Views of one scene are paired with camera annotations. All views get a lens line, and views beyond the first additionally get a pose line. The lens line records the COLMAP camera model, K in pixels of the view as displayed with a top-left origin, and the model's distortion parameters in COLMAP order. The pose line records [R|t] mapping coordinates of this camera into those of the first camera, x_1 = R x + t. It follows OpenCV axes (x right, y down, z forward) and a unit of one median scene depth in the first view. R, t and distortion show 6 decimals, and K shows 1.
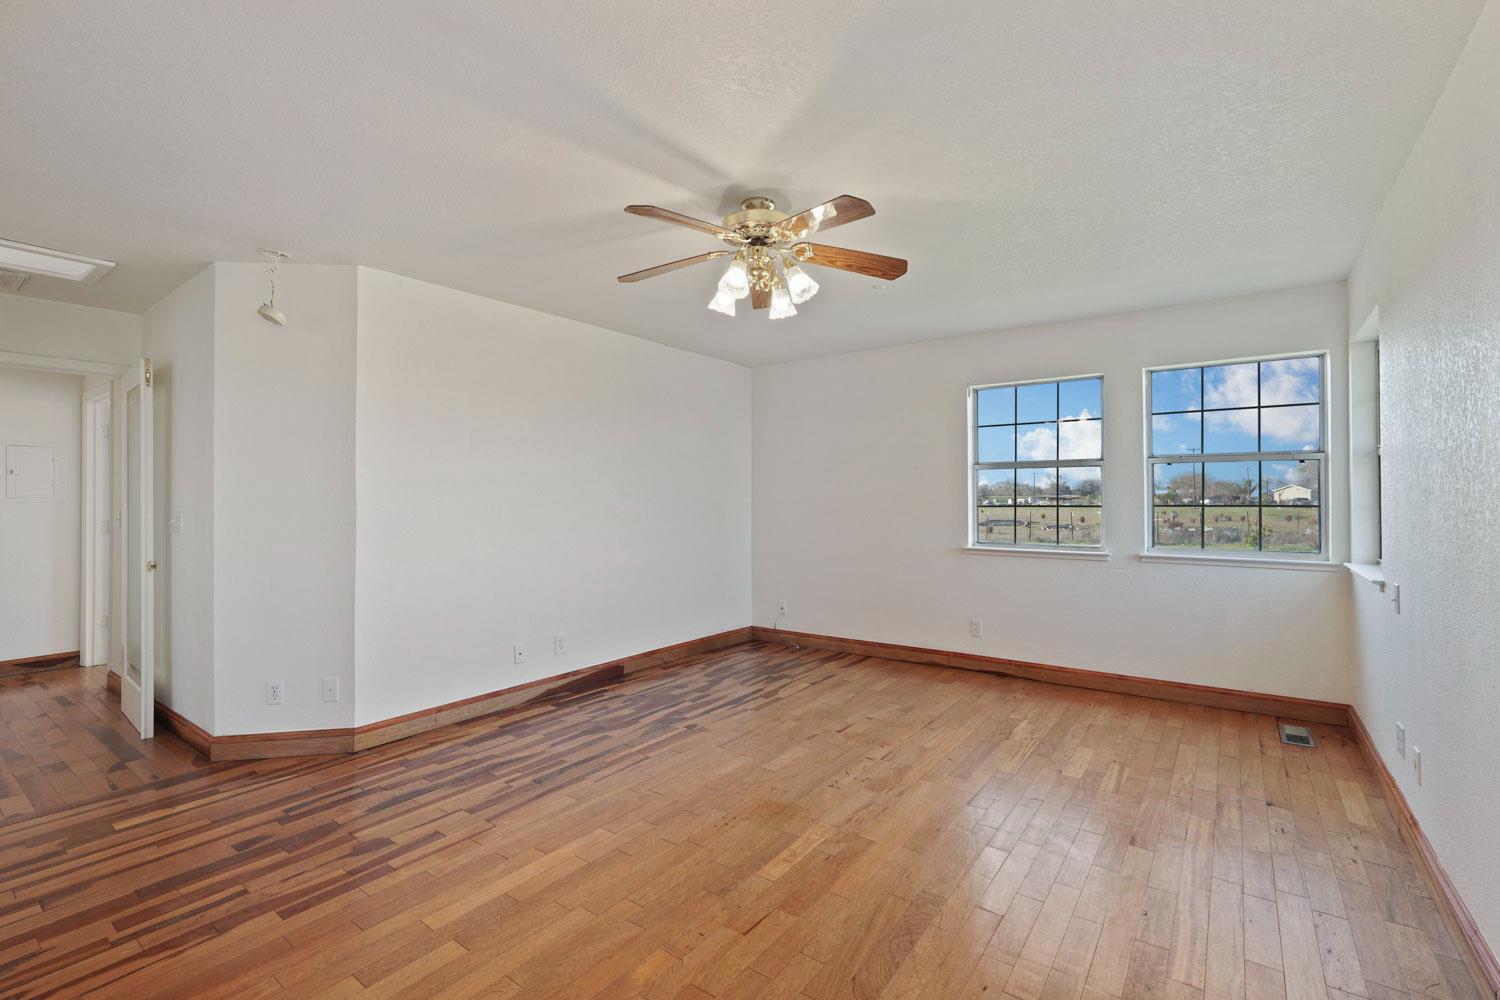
lens RADIAL K [[674.5, 0, 749.0], [0, 674.5, 497.5], [0, 0, 1]] dist [-0.005631, 0.006363]
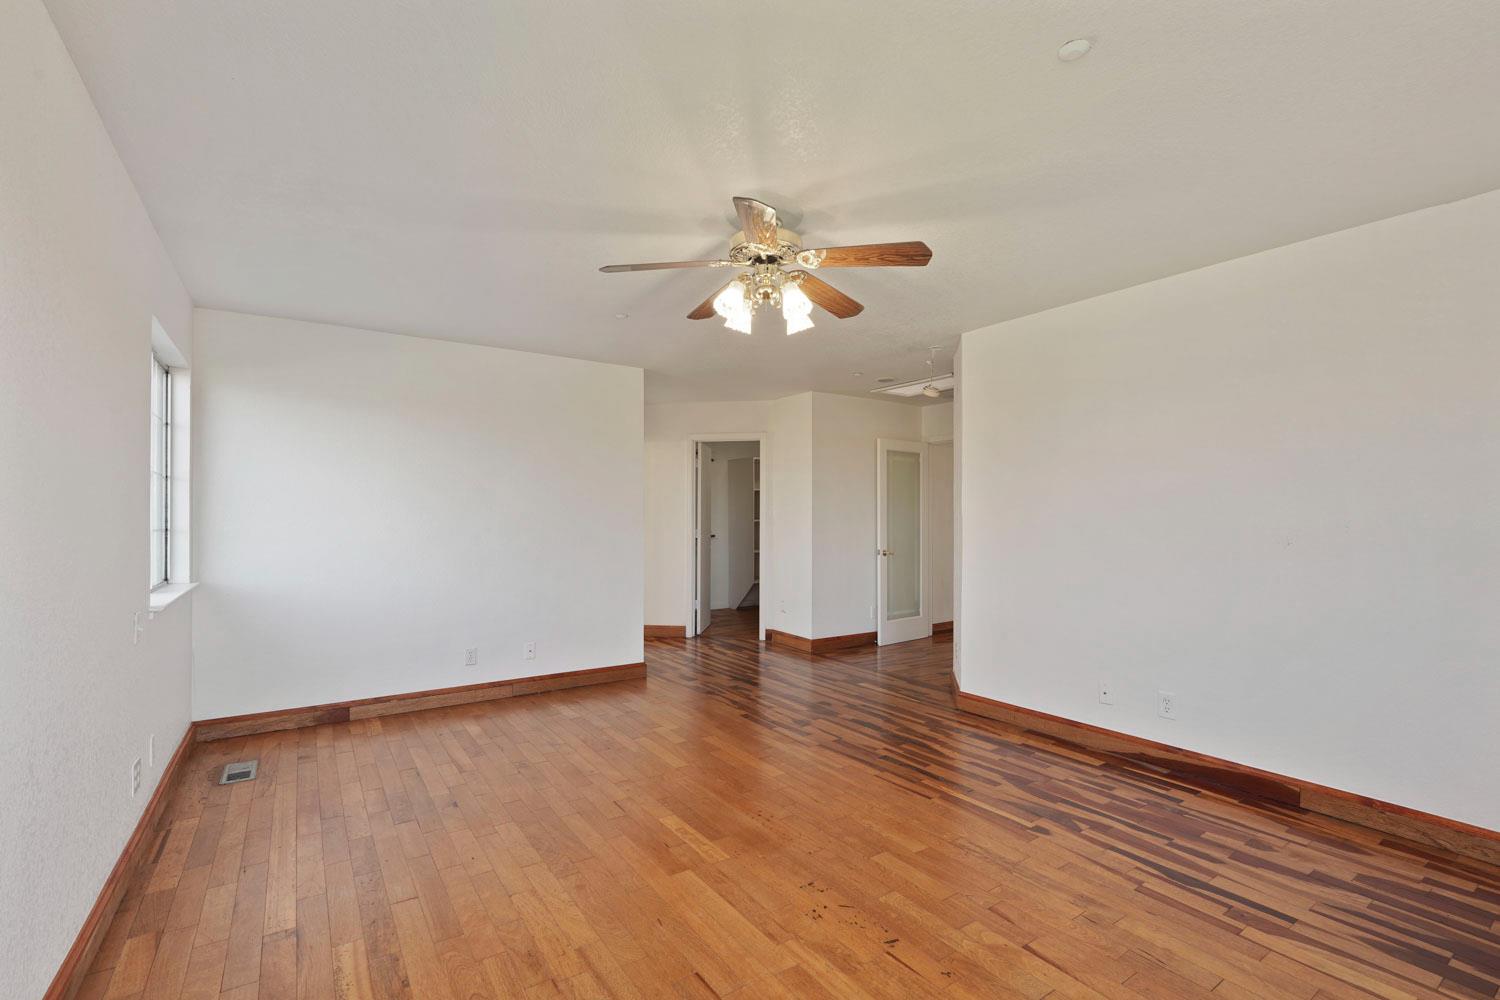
lens RADIAL K [[674.5, 0, 751.5], [0, 674.5, 511.2], [0, 0, 1]] dist [-0.005631, 0.006363]
pose [[-0.333223, -0.002957, -0.942843, 0.733697], [0.004605, 0.999978, -0.004764, -0.000846], [0.942837, -0.005929, -0.333202, 0.995782]]
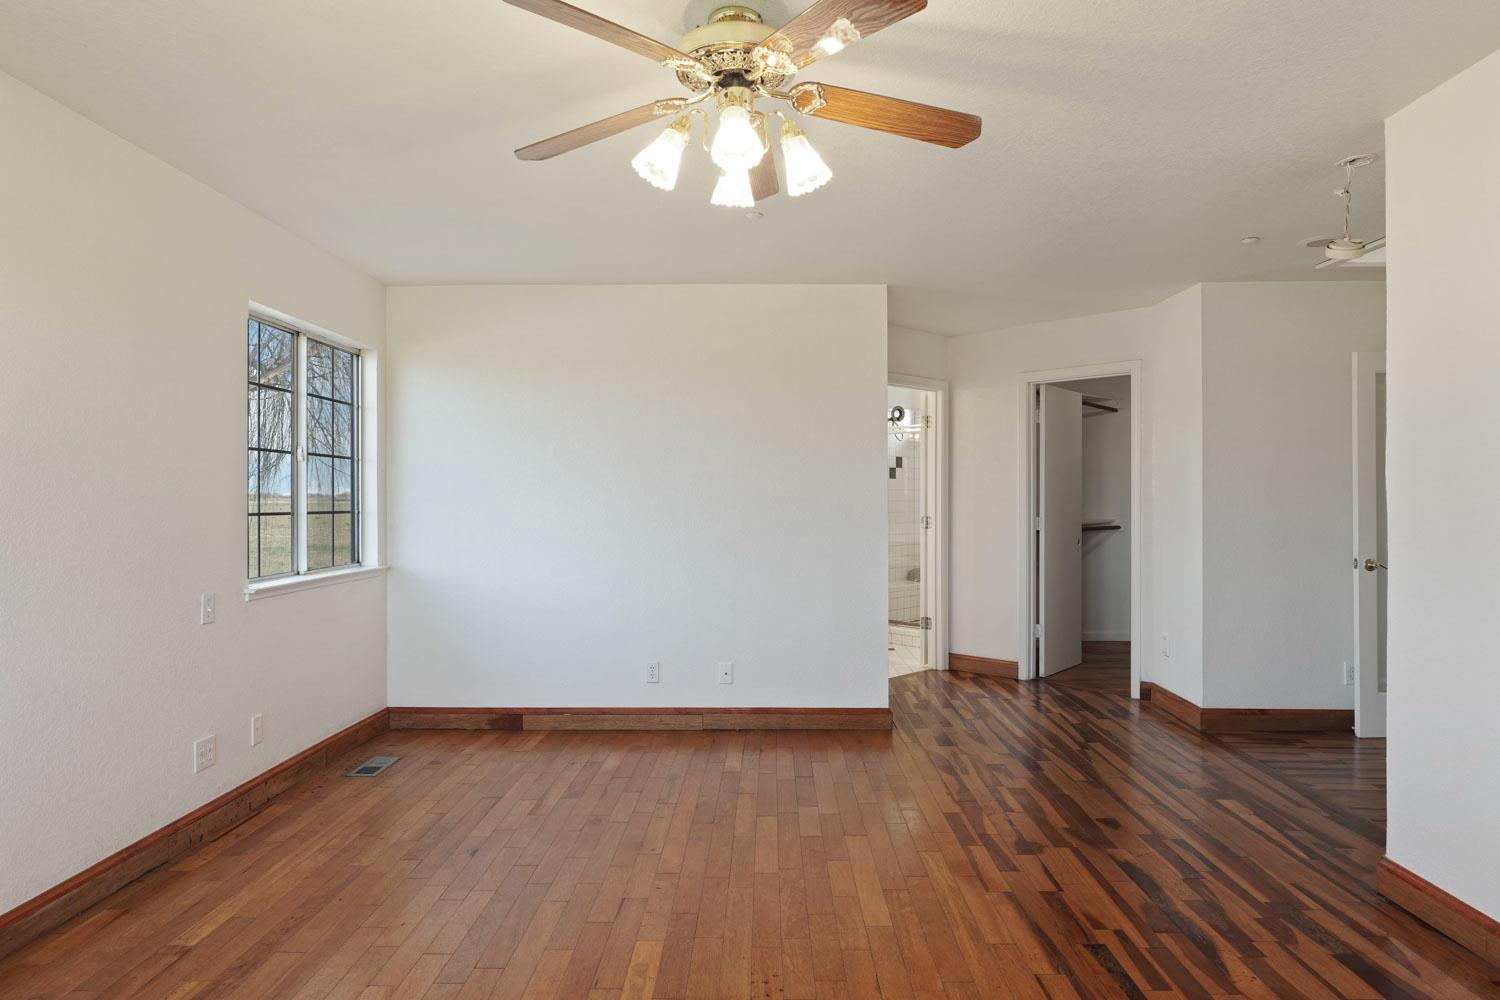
lens RADIAL K [[885.0, 0, 749.6], [0, 885.0, 493.8], [0, 0, 1]] dist [0.003511, 0.000600]
pose [[-0.817124, 0.004118, -0.576447, 0.358837], [0.008355, 0.999954, -0.004700, 0.000773], [0.576401, -0.008657, -0.817121, 1.263919]]
